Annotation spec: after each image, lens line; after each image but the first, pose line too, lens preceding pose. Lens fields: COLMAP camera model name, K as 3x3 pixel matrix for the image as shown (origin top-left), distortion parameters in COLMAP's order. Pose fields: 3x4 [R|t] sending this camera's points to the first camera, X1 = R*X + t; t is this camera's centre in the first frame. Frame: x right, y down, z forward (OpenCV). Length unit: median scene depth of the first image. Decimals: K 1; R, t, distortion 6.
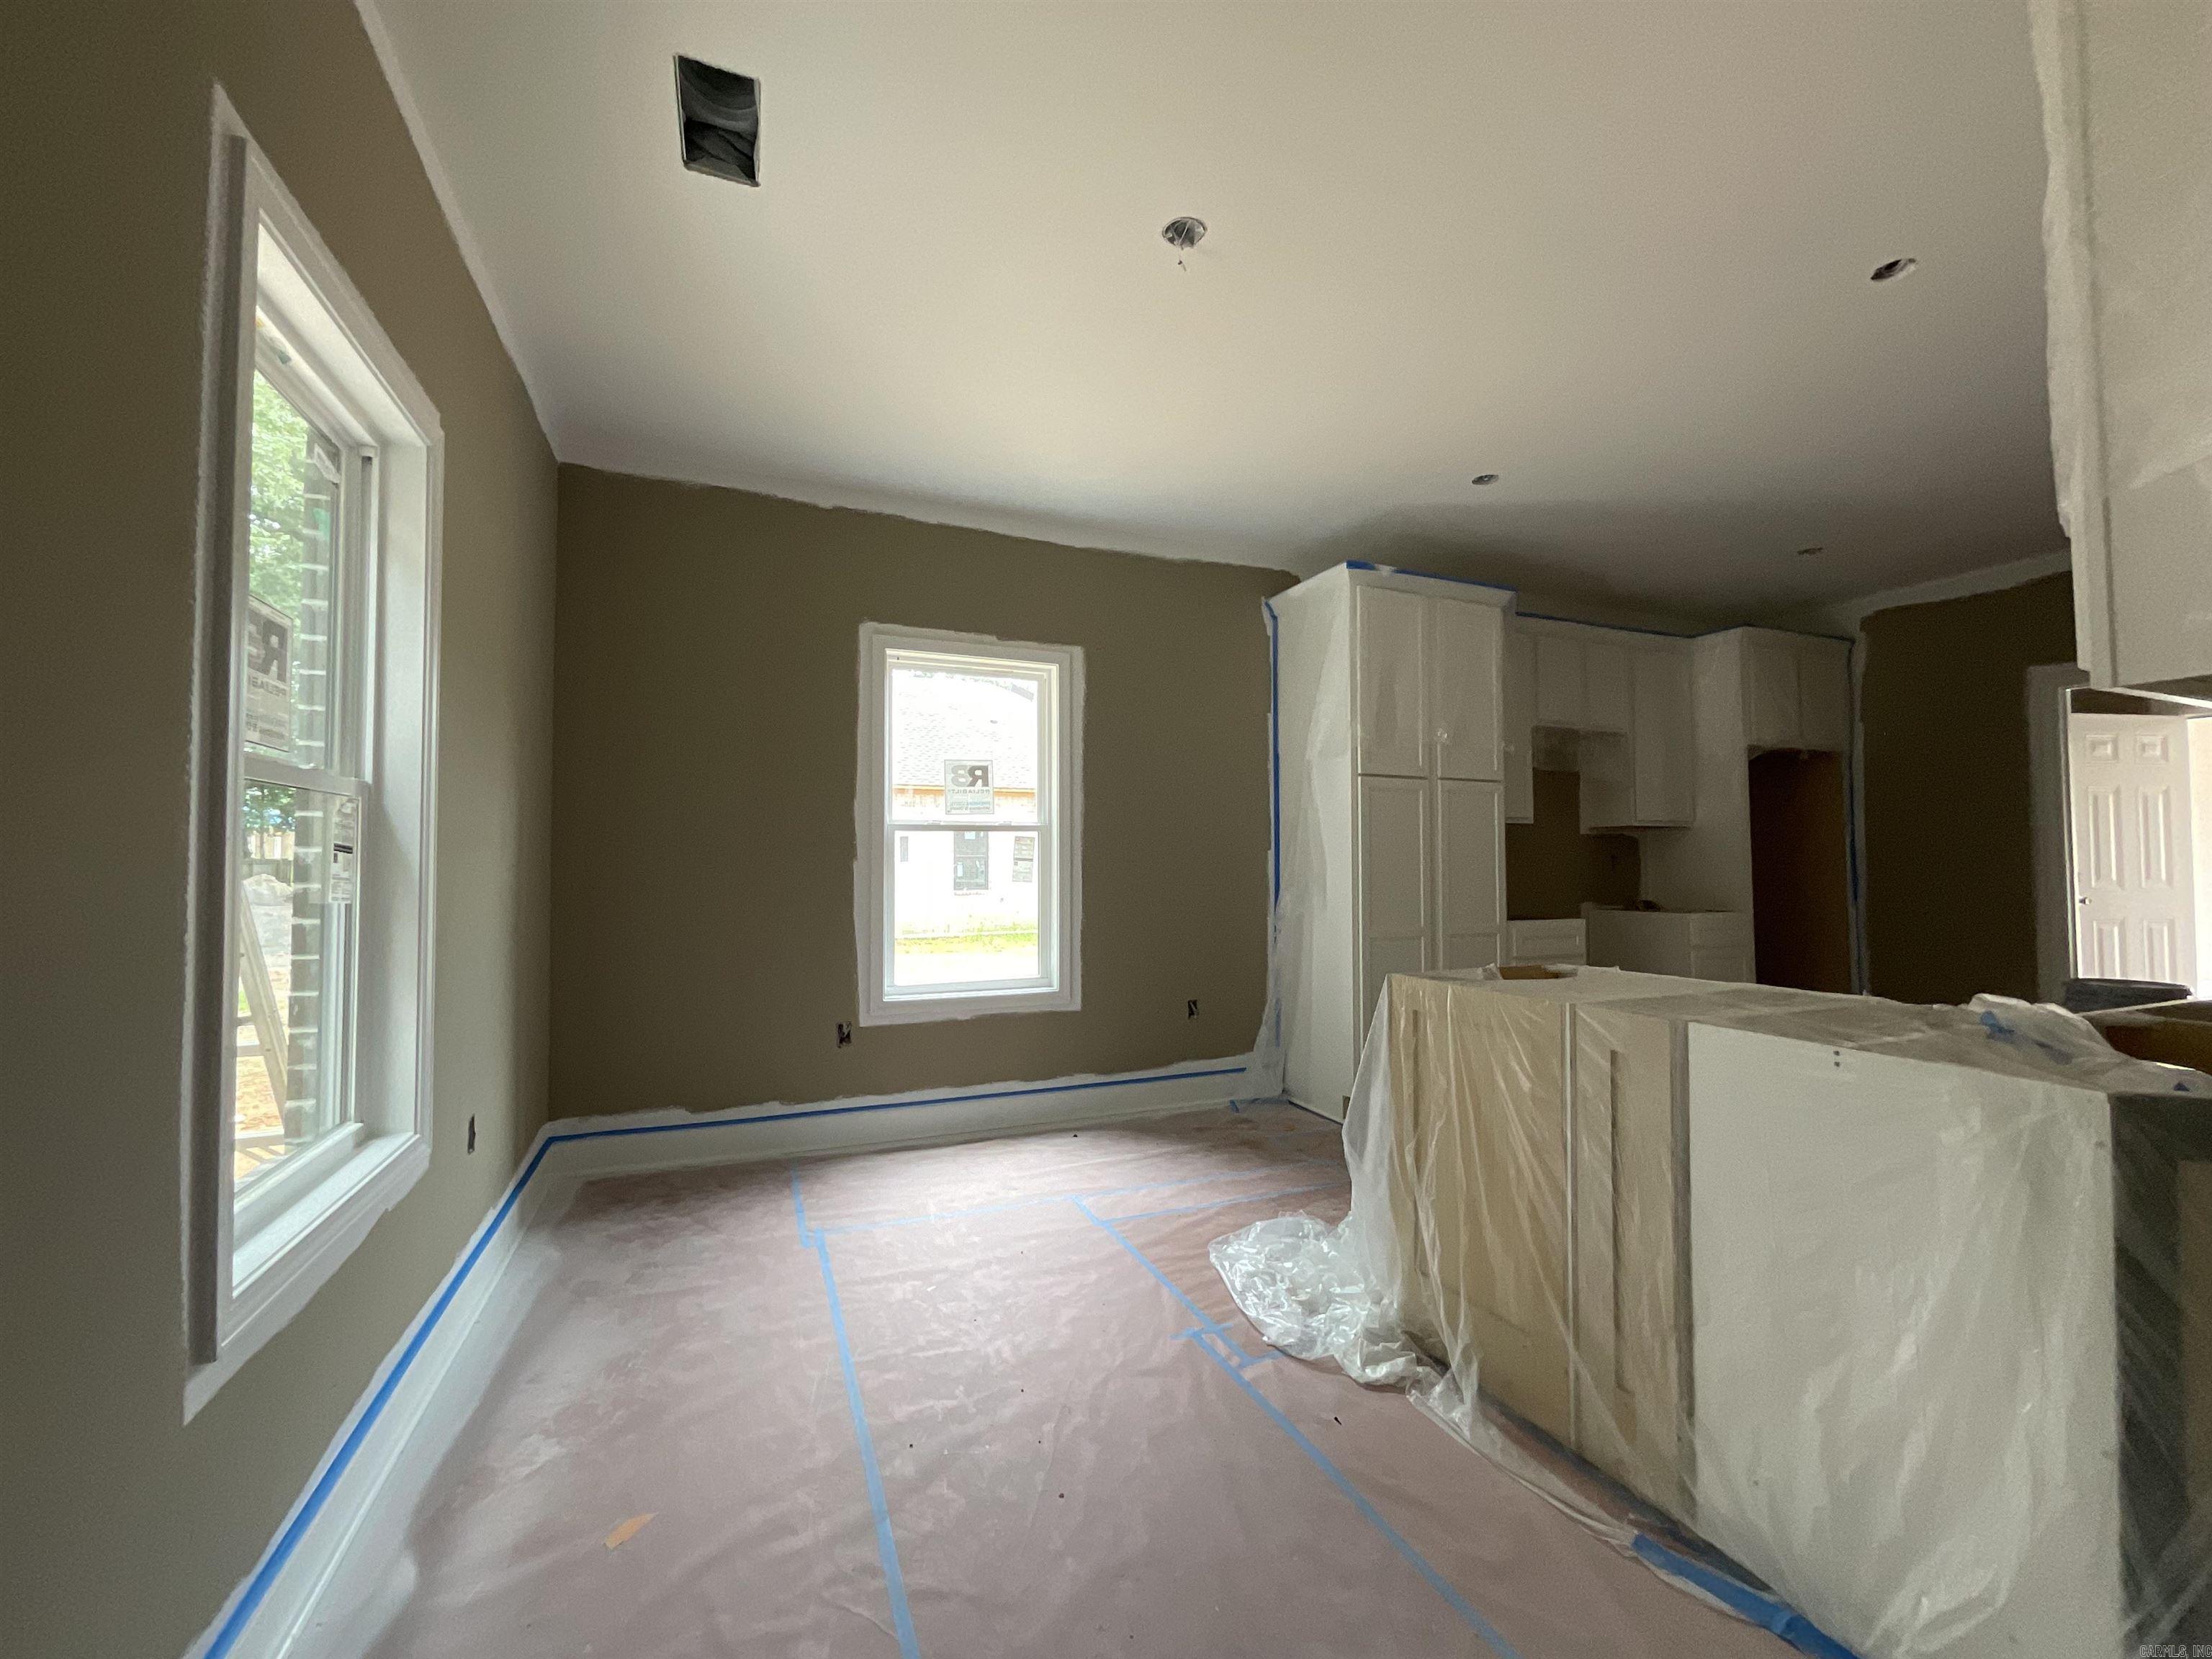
lens RADIAL K [[902.6, 0, 1109.3], [0, 902.6, 831.8], [0, 0, 1]] dist [-0.003344, 0.000276]
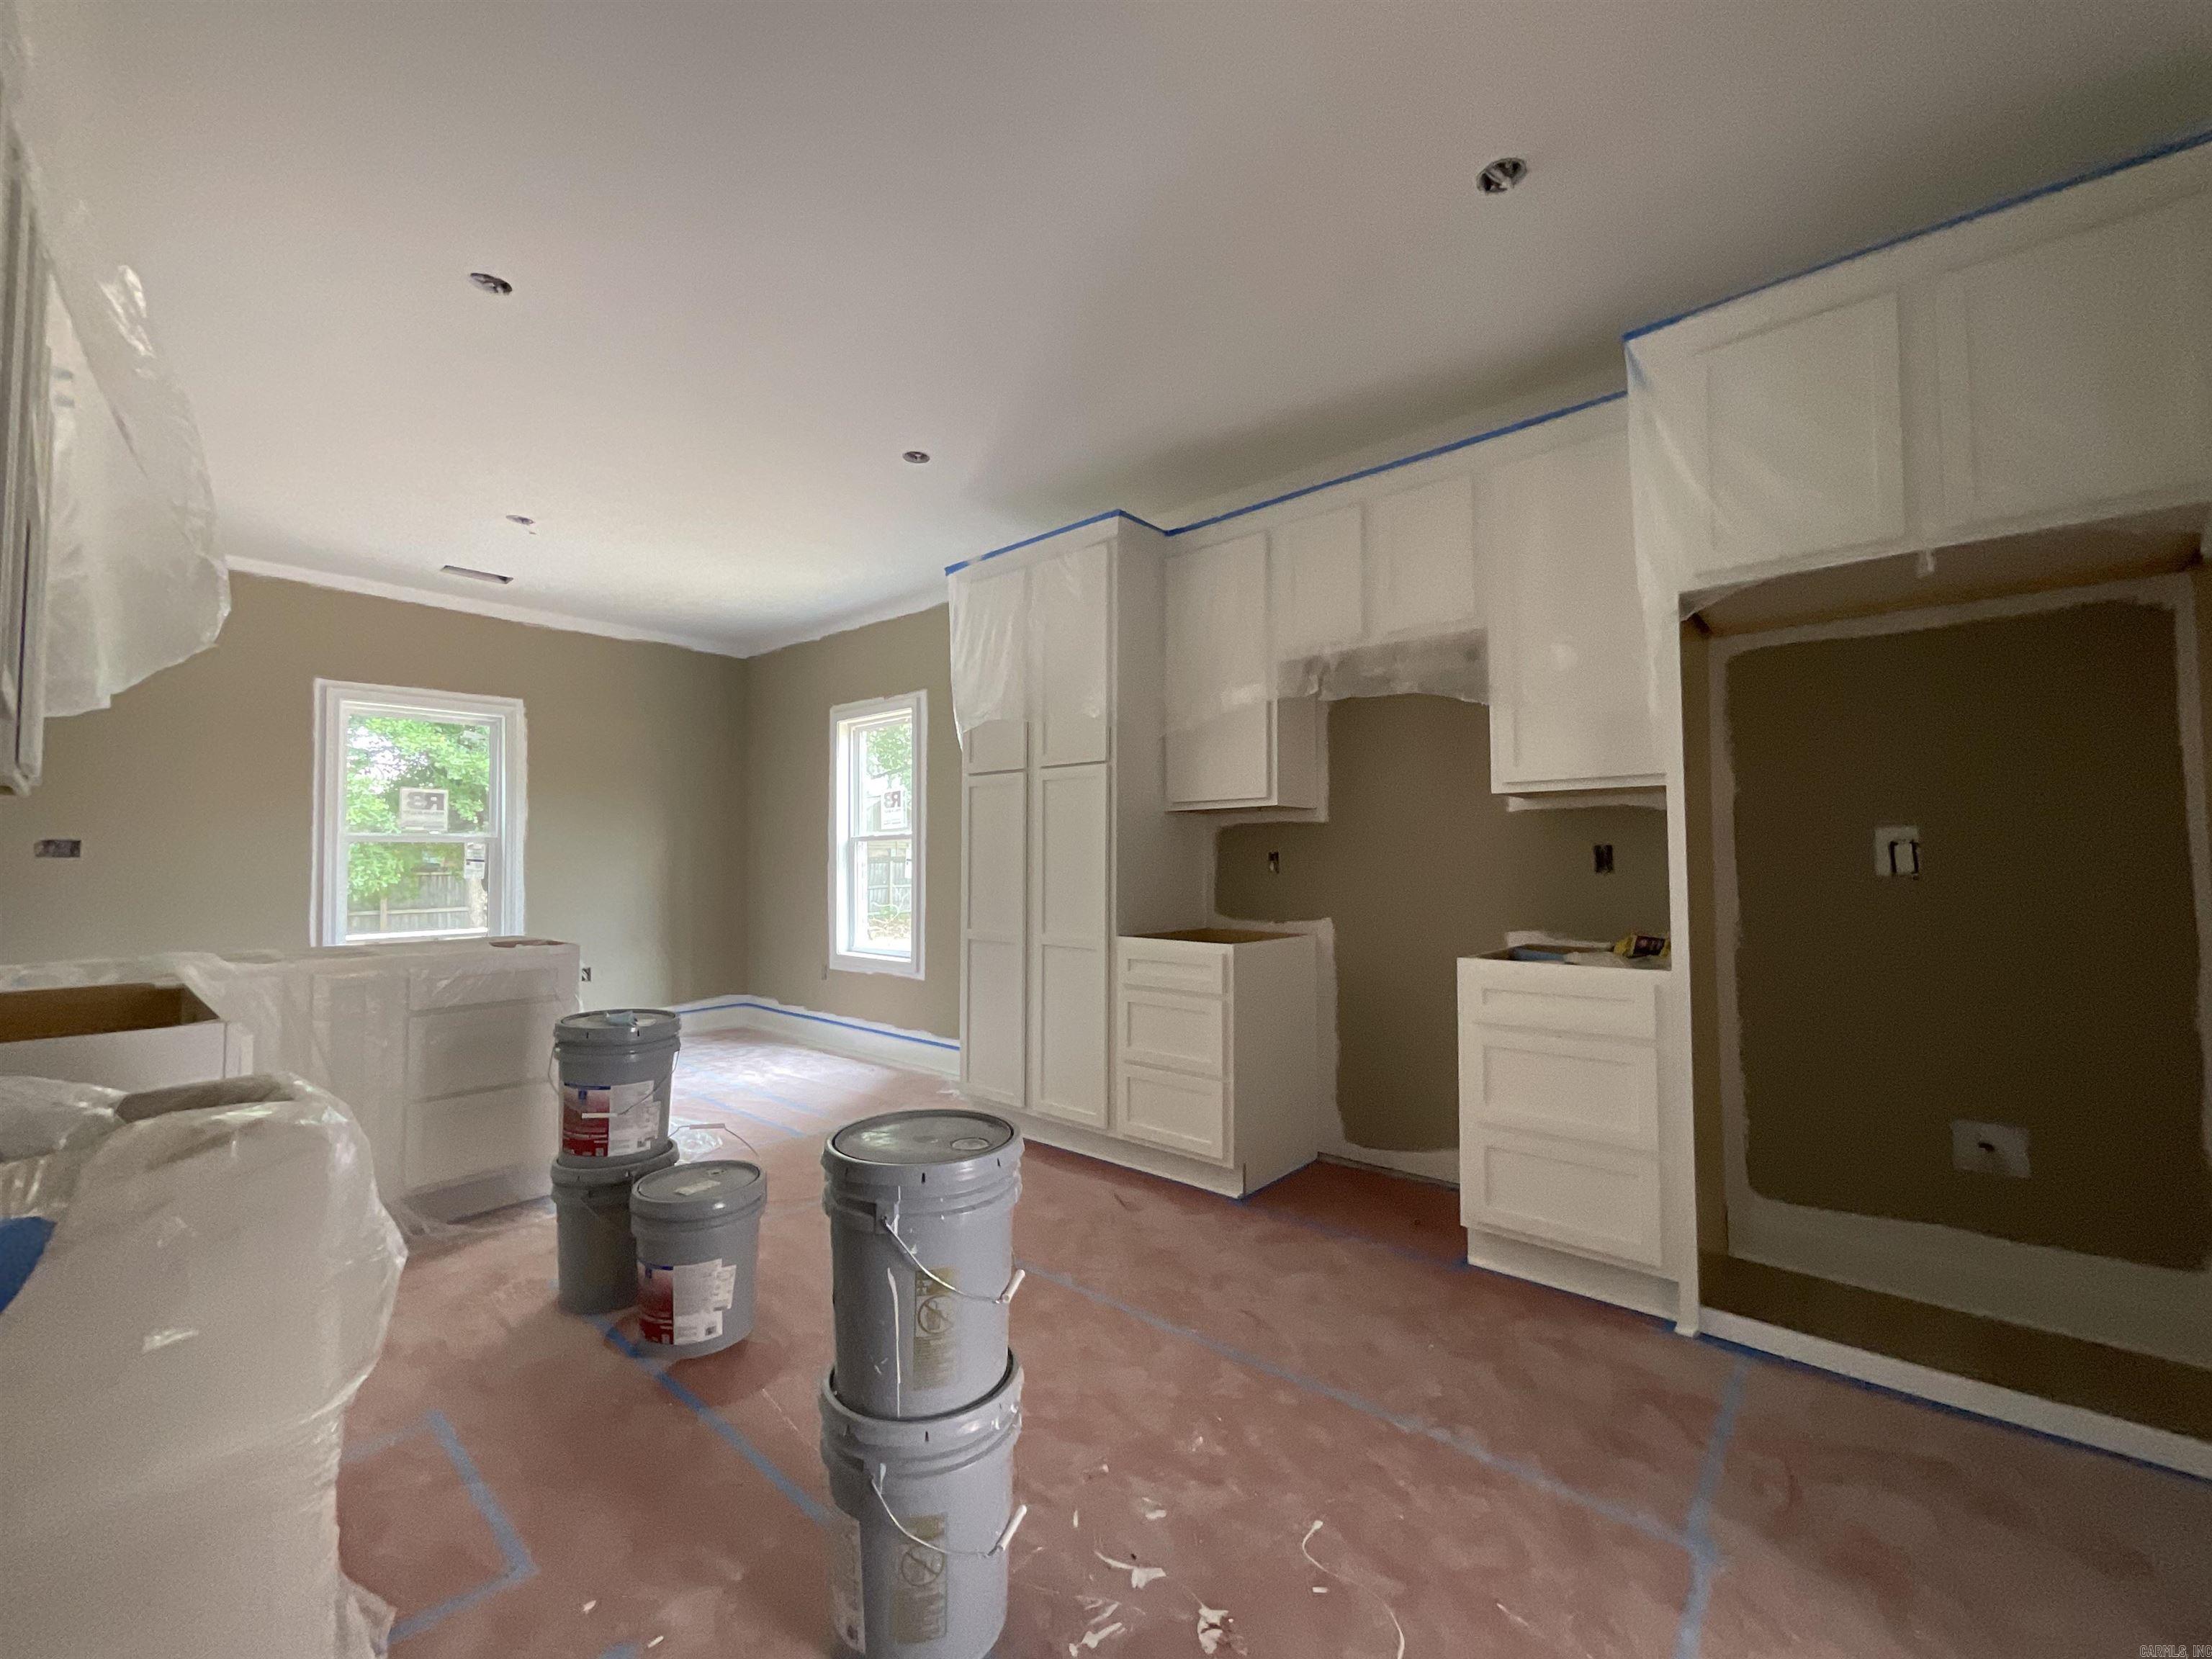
lens RADIAL K [[902.6, 0, 1109.3], [0, 902.6, 831.8], [0, 0, 1]] dist [-0.003344, 0.000276]
pose [[0.435453, -0.029921, -0.899714, 1.095127], [0.035351, 0.999245, -0.016122, 0.018693], [0.899517, -0.024785, 0.436182, 0.622768]]
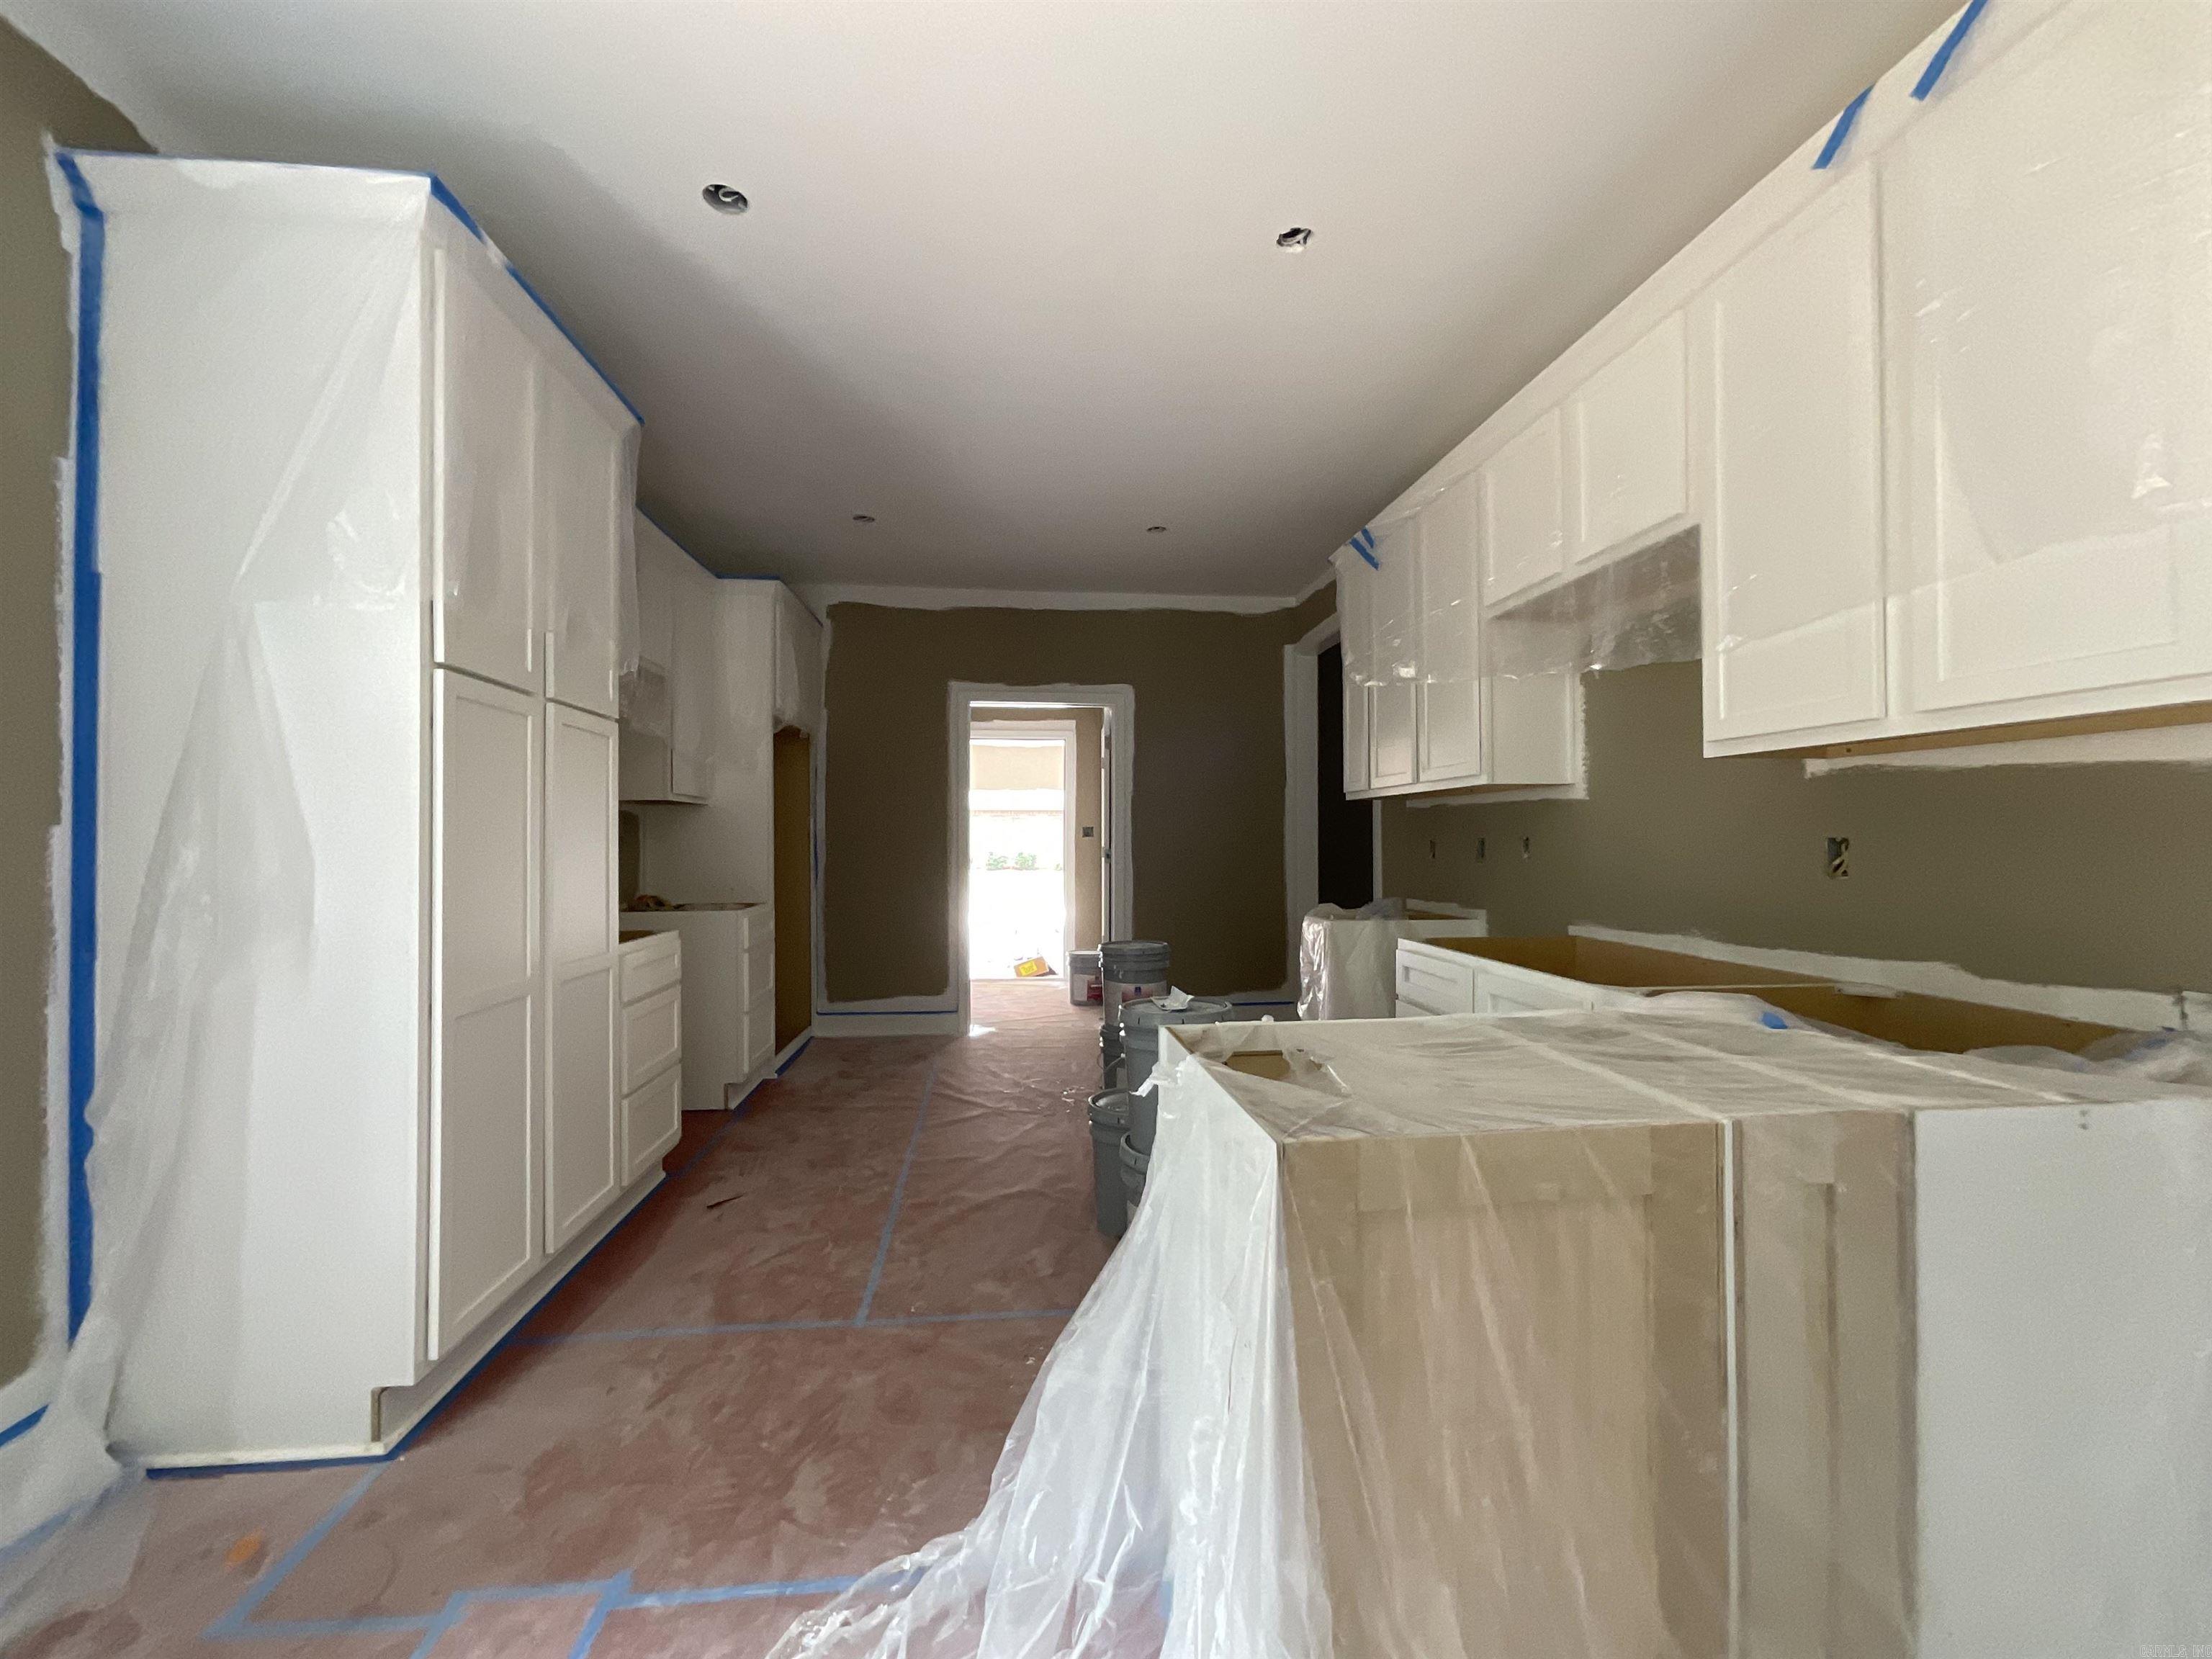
lens RADIAL K [[902.6, 0, 1109.3], [0, 902.6, 831.8], [0, 0, 1]] dist [-0.003344, 0.000276]
pose [[0.280925, 0.009364, 0.959684, -0.056367], [-0.032865, 0.999460, -0.000132, 0.008471], [-0.959167, -0.031503, 0.281081, 0.479524]]
